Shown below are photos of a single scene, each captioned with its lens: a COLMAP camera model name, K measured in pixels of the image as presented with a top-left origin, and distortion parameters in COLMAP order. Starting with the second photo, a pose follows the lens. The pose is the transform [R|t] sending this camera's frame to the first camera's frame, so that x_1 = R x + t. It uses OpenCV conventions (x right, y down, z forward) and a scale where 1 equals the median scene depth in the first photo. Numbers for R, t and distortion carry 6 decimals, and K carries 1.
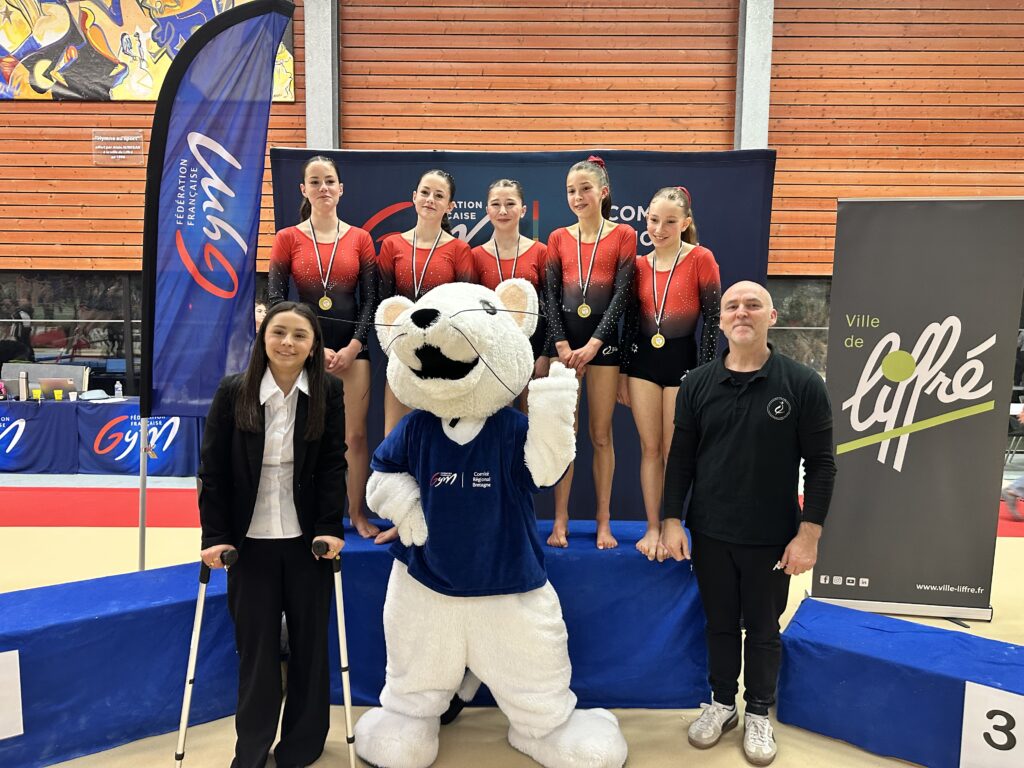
lens RADIAL K [[718.8, 0, 513.5], [0, 718.8, 386.0], [0, 0, 1]] dist [0.017912, 0.001240]
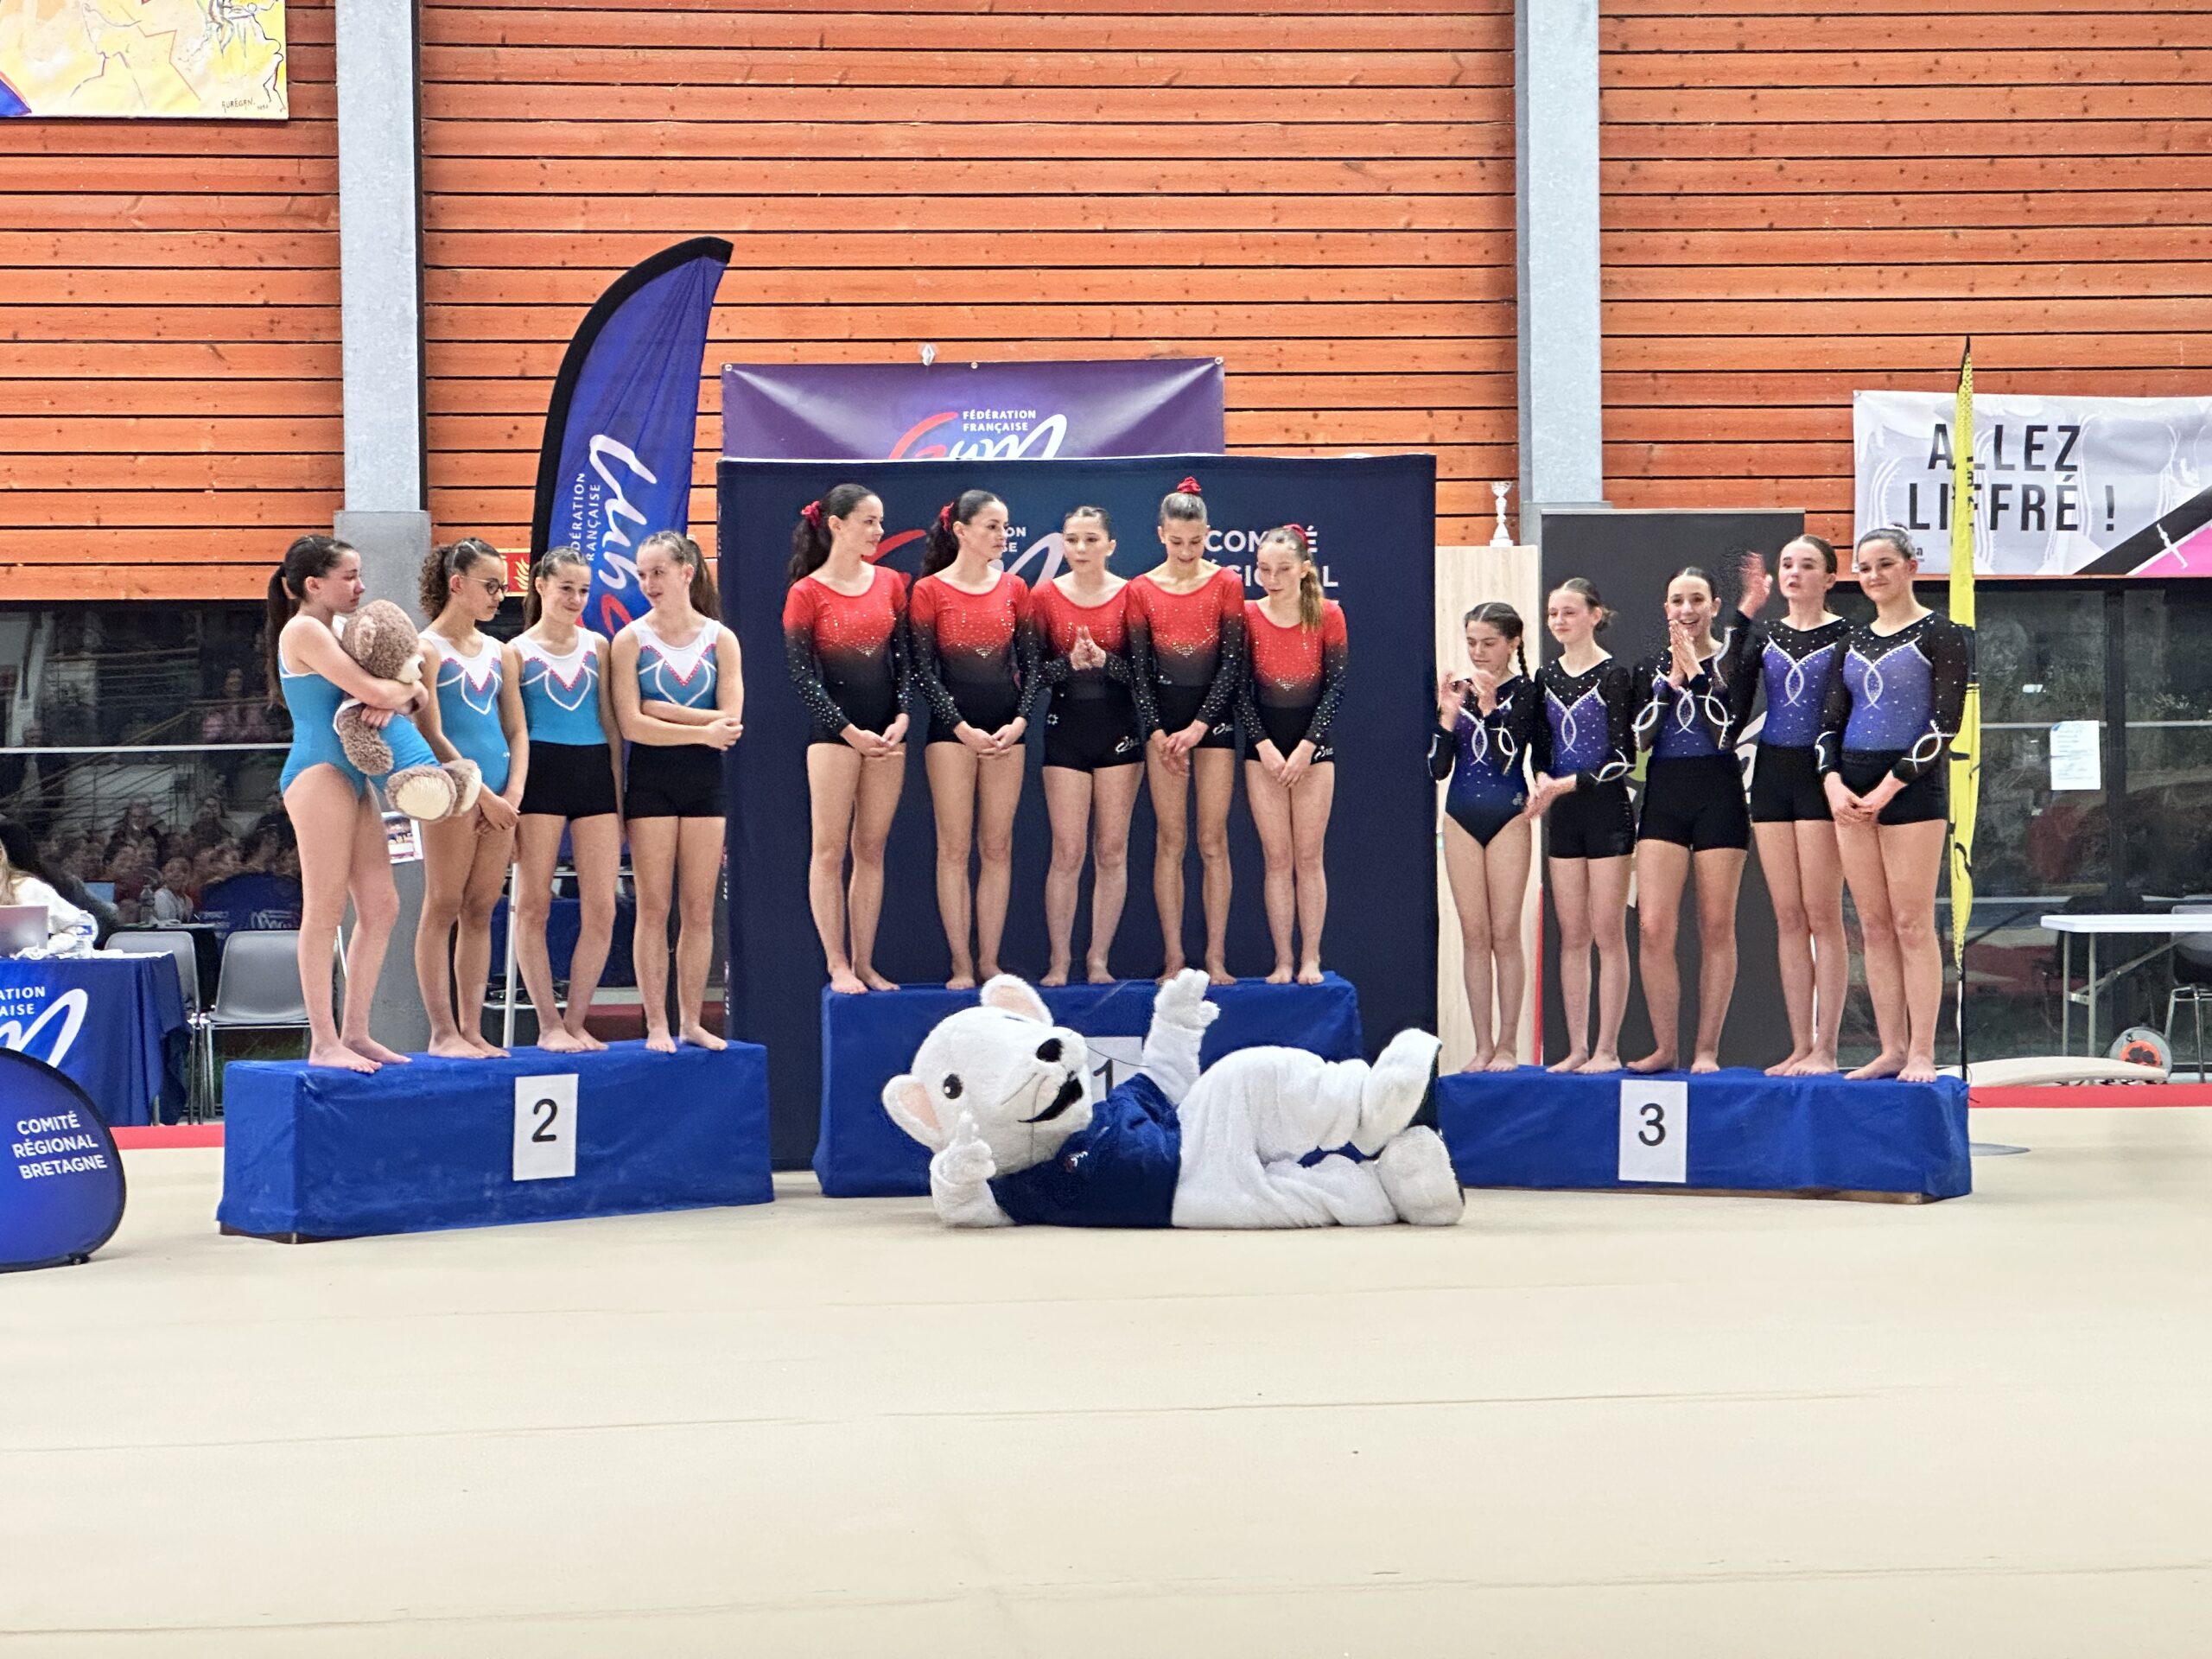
lens RADIAL K [[4964.2, 0, 1107.5], [0, 4964.2, 830.3], [0, 0, 1]] dist [0.144766, 0.000000]
pose [[0.991821, -0.023586, 0.125436, -0.221990], [0.033783, 0.996239, -0.079794, 0.160732], [-0.123082, 0.083379, 0.988888, -1.438012]]
